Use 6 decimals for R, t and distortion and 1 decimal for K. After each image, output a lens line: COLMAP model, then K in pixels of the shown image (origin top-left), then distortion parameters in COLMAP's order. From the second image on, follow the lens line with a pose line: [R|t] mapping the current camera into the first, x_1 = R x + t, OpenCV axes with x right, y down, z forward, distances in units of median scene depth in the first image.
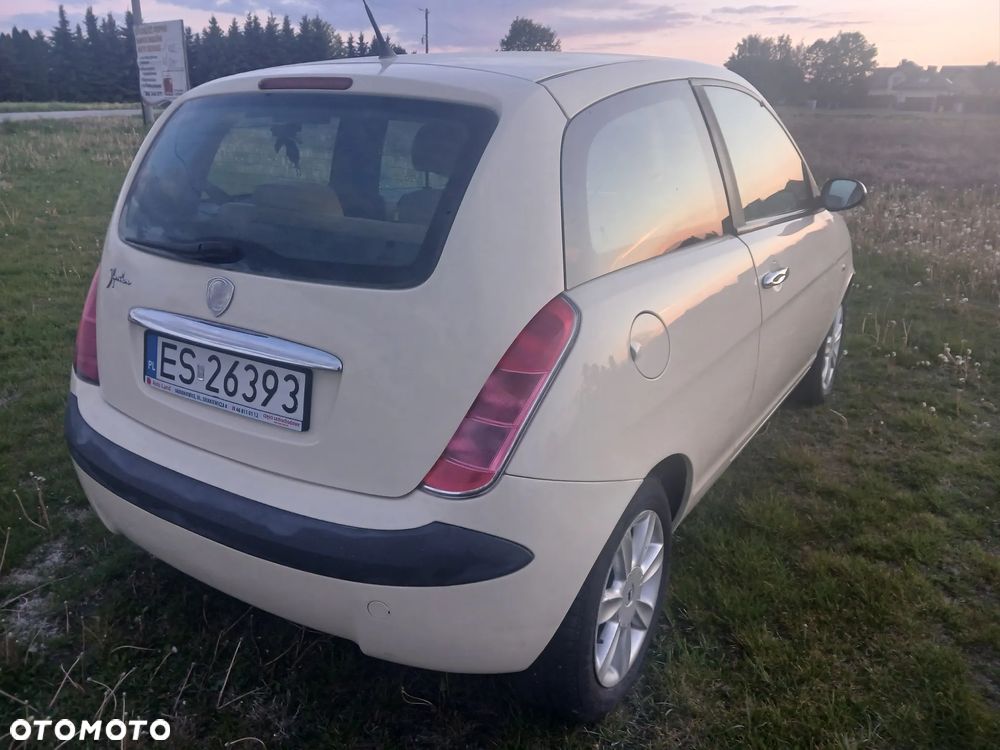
lens RADIAL K [[751.6, 0, 502.4], [0, 751.6, 379.6], [0, 0, 1]] dist [0.000086, -0.021808]
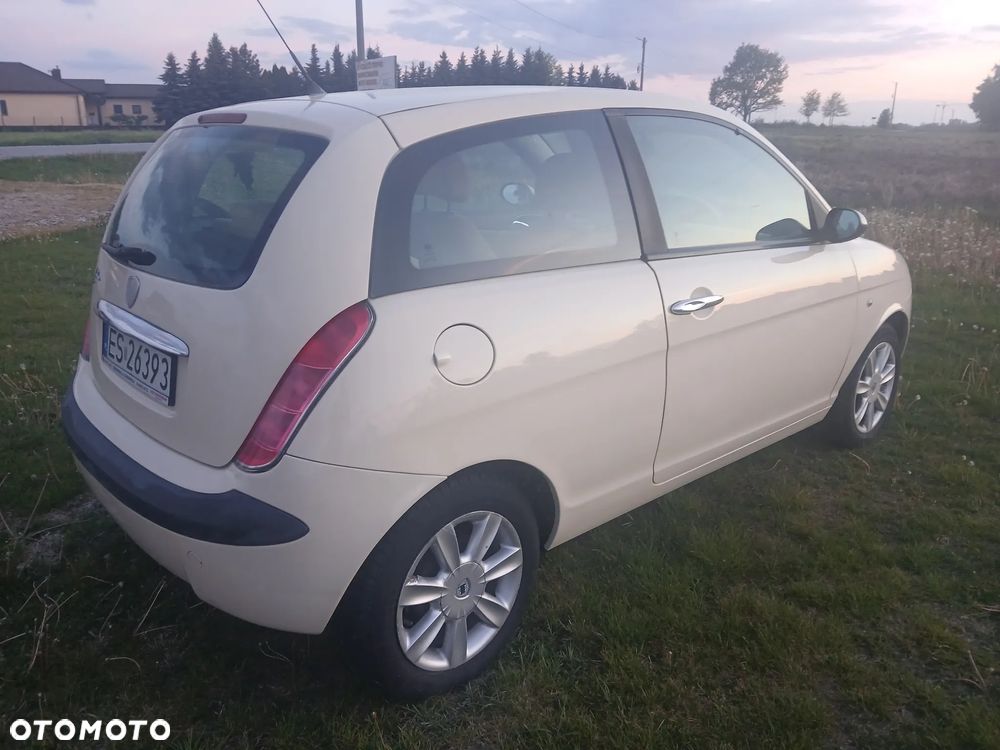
lens RADIAL K [[751.6, 0, 514.8], [0, 751.6, 382.9], [0, 0, 1]] dist [0.000086, -0.021808]
pose [[0.967531, 0.075628, -0.241174, 0.351638], [-0.082566, 0.996409, -0.018778, 0.006040], [0.238888, 0.038081, 0.970300, -0.023126]]
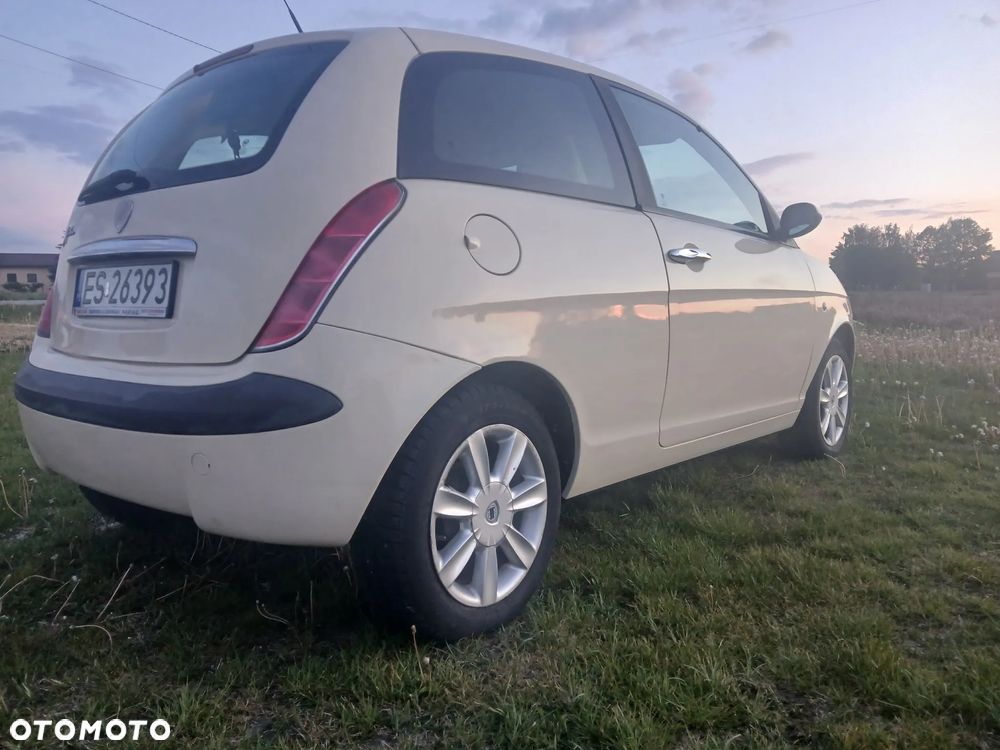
lens RADIAL K [[751.6, 0, 505.9], [0, 751.6, 397.3], [0, 0, 1]] dist [0.000086, -0.021808]
pose [[0.990395, -0.004395, -0.138194, 0.237823], [-0.025514, 0.976520, -0.213911, 0.256640], [0.135889, 0.215382, 0.967029, 0.018473]]
